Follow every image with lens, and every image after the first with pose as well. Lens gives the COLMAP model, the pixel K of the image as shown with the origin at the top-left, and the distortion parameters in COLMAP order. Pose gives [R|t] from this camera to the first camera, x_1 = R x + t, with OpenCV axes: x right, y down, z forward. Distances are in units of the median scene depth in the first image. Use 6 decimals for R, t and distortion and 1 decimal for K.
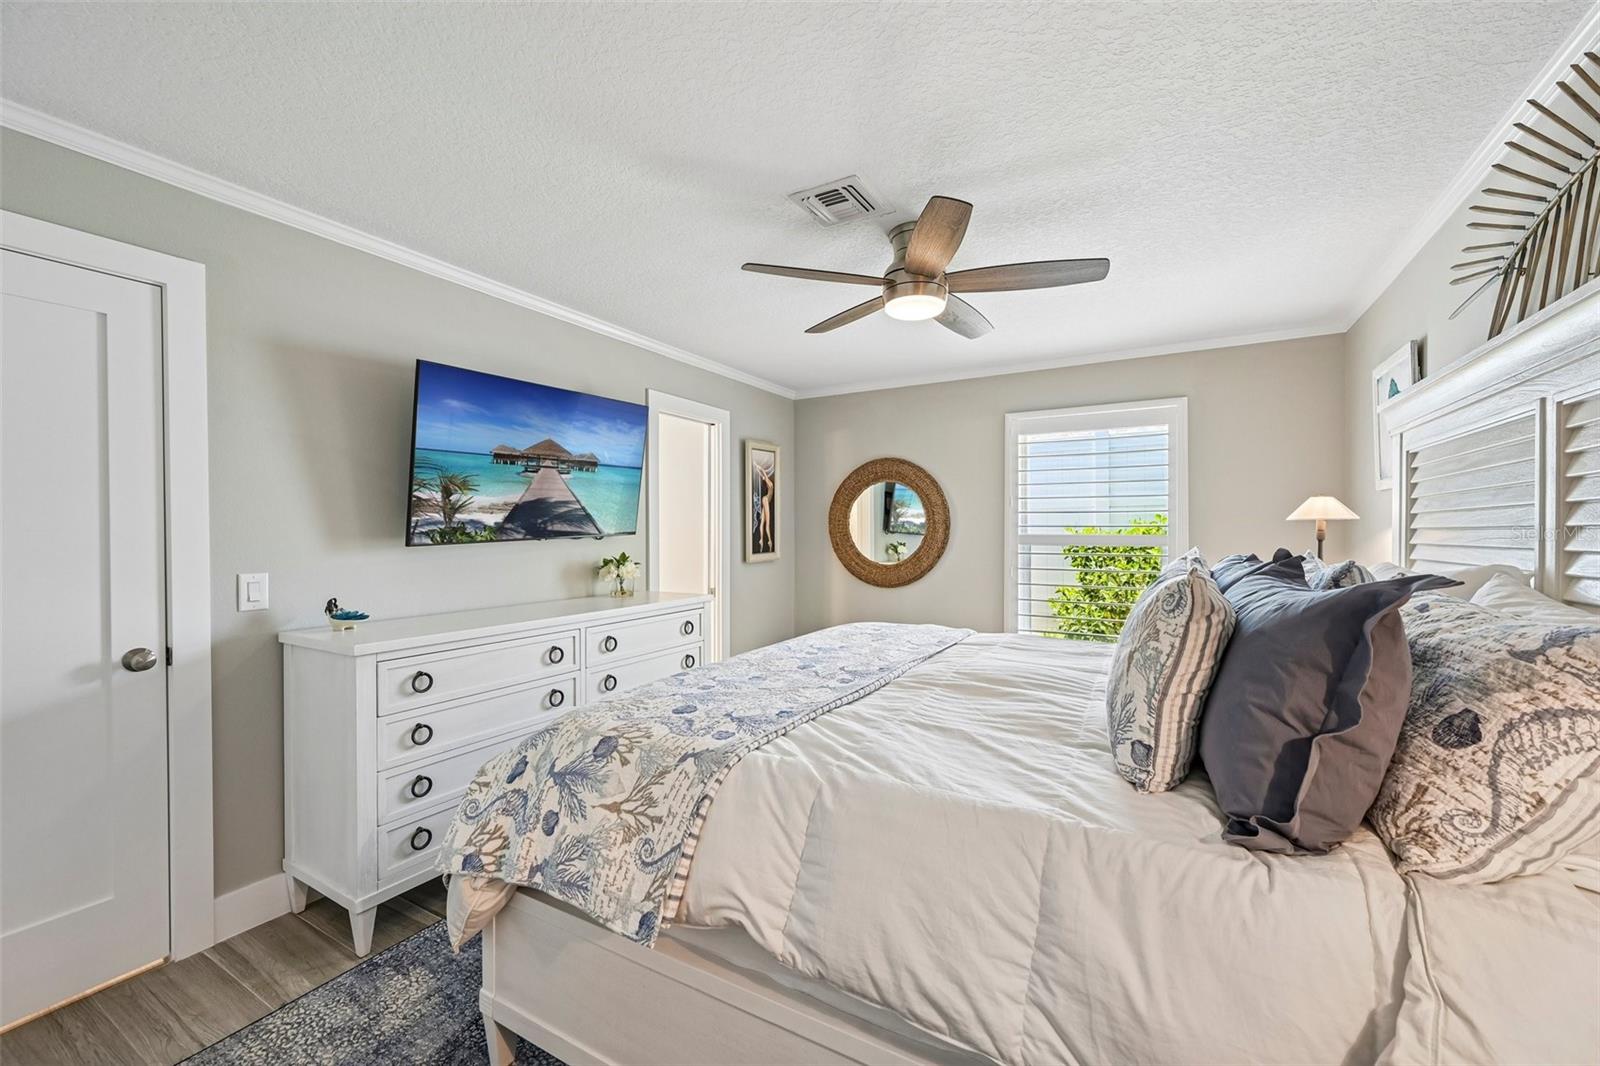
lens RADIAL K [[631.5, 0, 798.0], [0, 631.5, 533.0], [0, 0, 1]] dist [-0.000337, 0.000796]
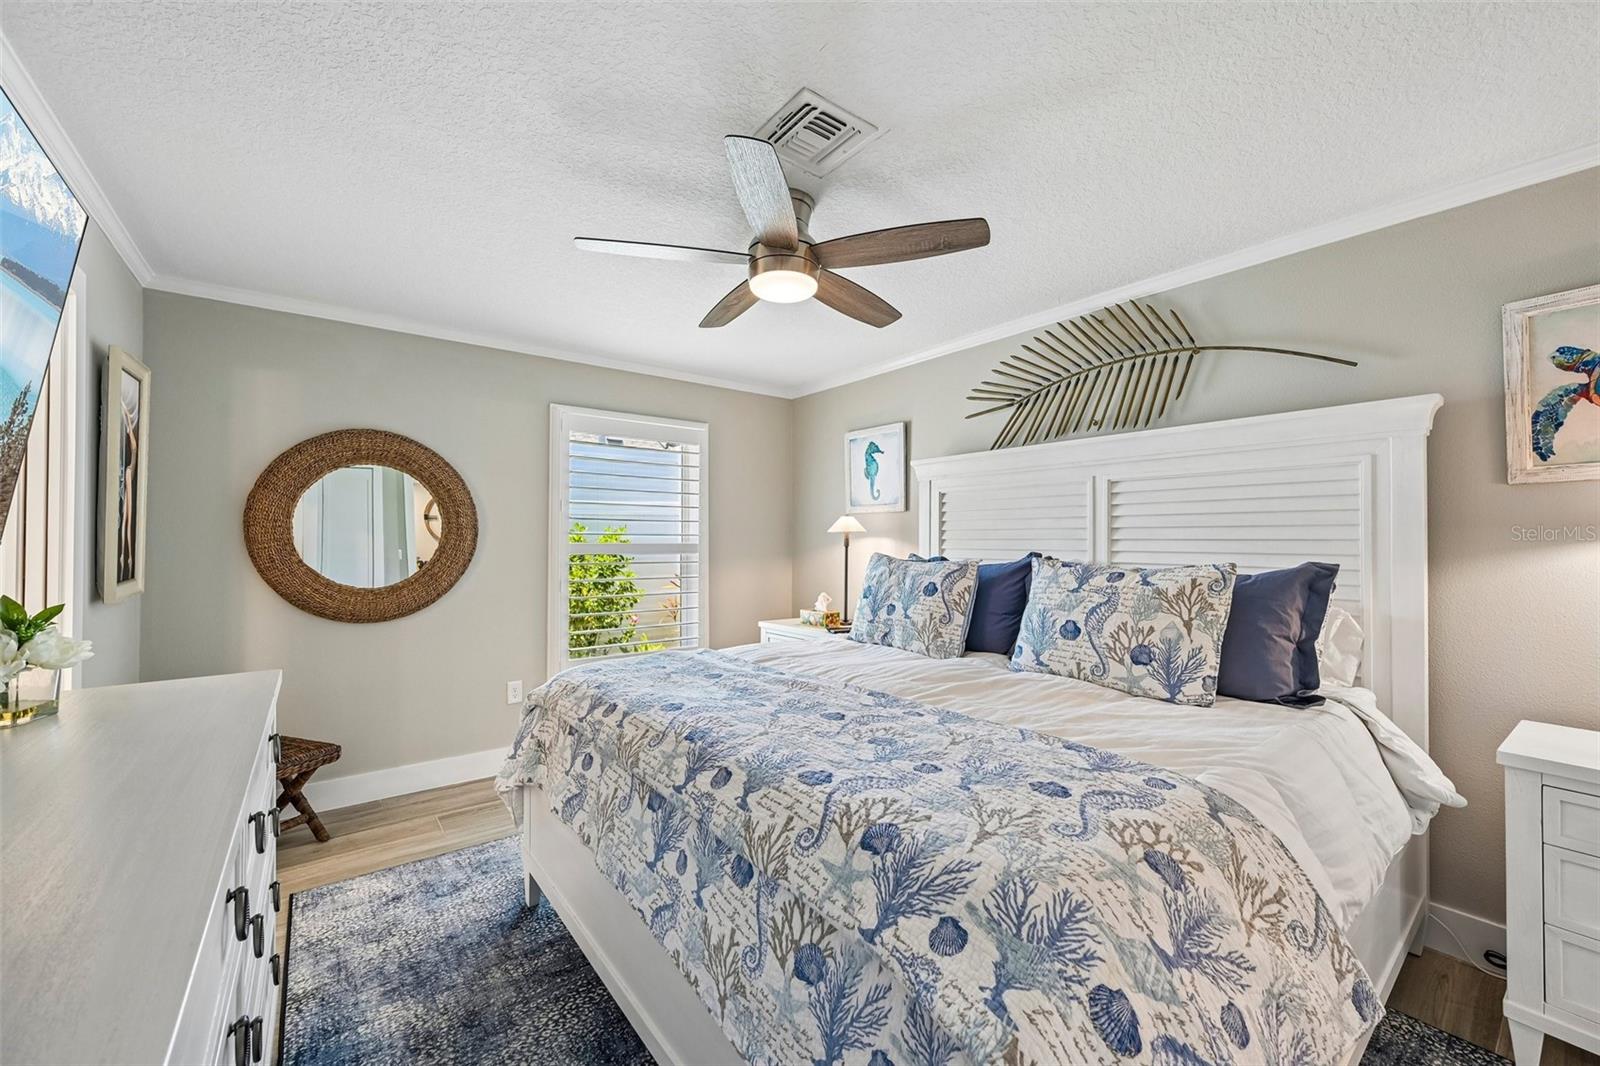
lens RADIAL K [[631.5, 0, 804.7], [0, 631.5, 534.3], [0, 0, 1]] dist [-0.000337, 0.000796]
pose [[0.372902, 0.011074, 0.927805, -1.009671], [-0.001889, 0.999936, -0.011175, -0.001589], [-0.927869, 0.002414, 0.372899, 1.051576]]
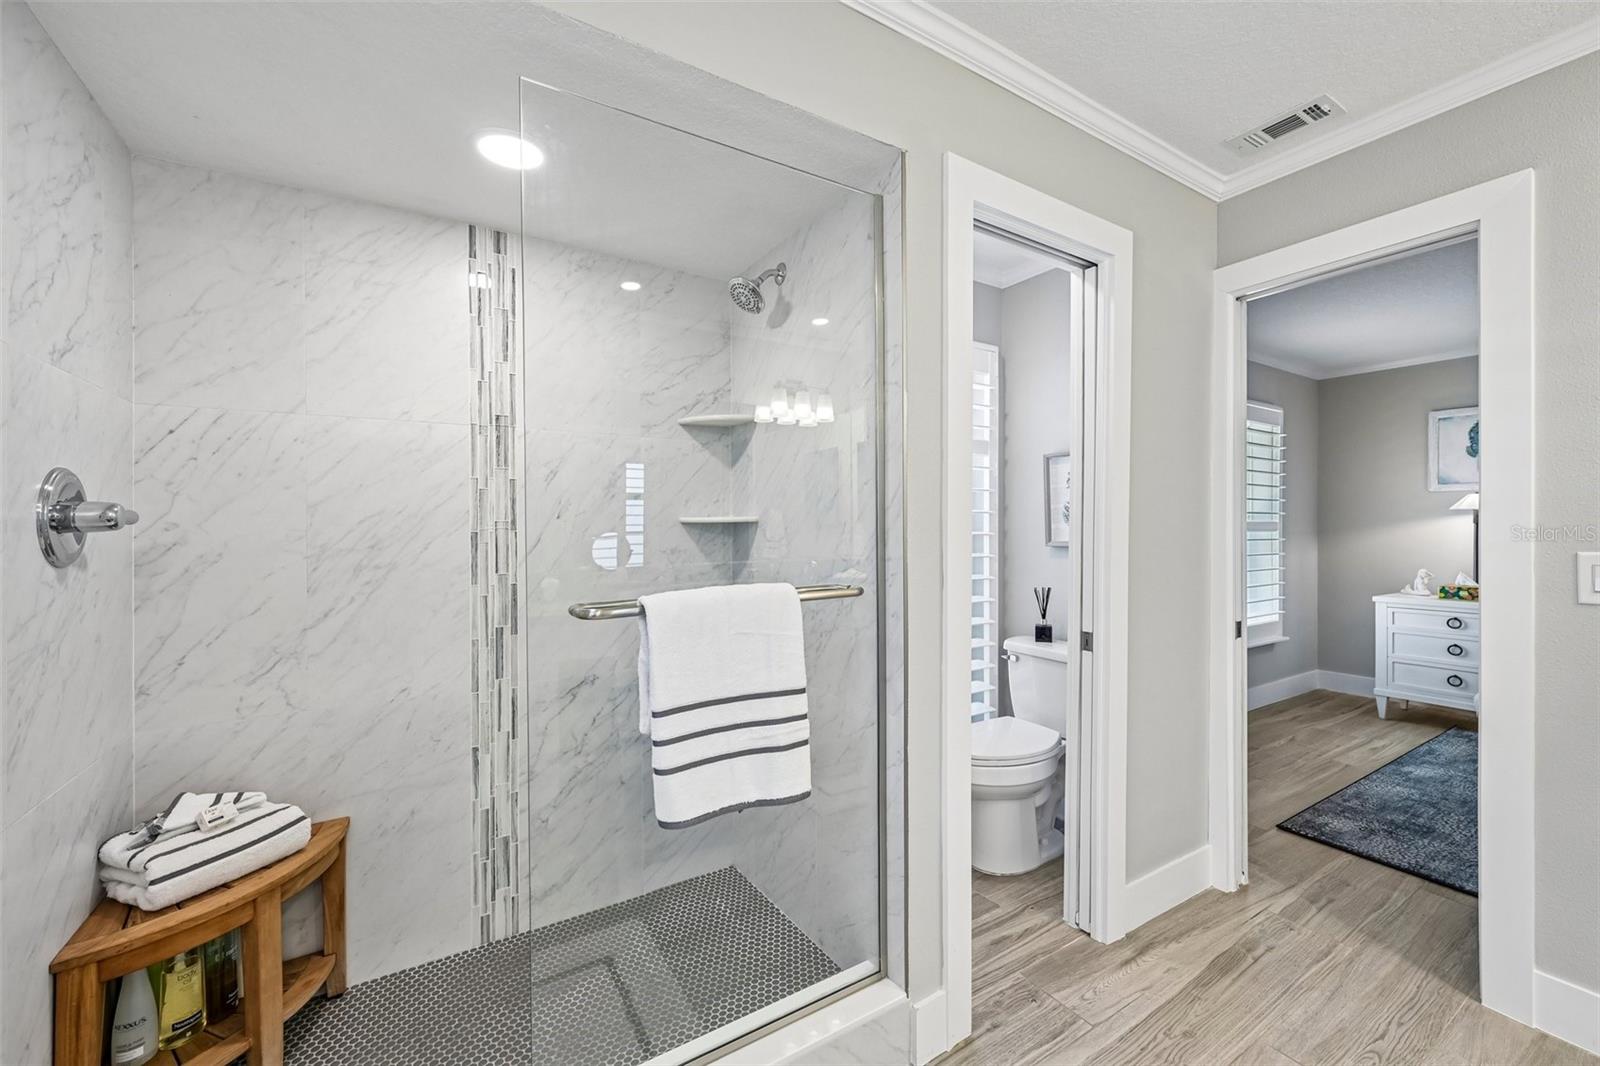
lens RADIAL K [[631.5, 0, 796.1], [0, 631.5, 530.2], [0, 0, 1]] dist [-0.000337, 0.000796]
pose [[0.469681, -0.018202, 0.882649, -2.288803], [0.010190, 0.999833, 0.015196, -0.022586], [-0.882777, 0.001857, 0.469788, 3.224798]]
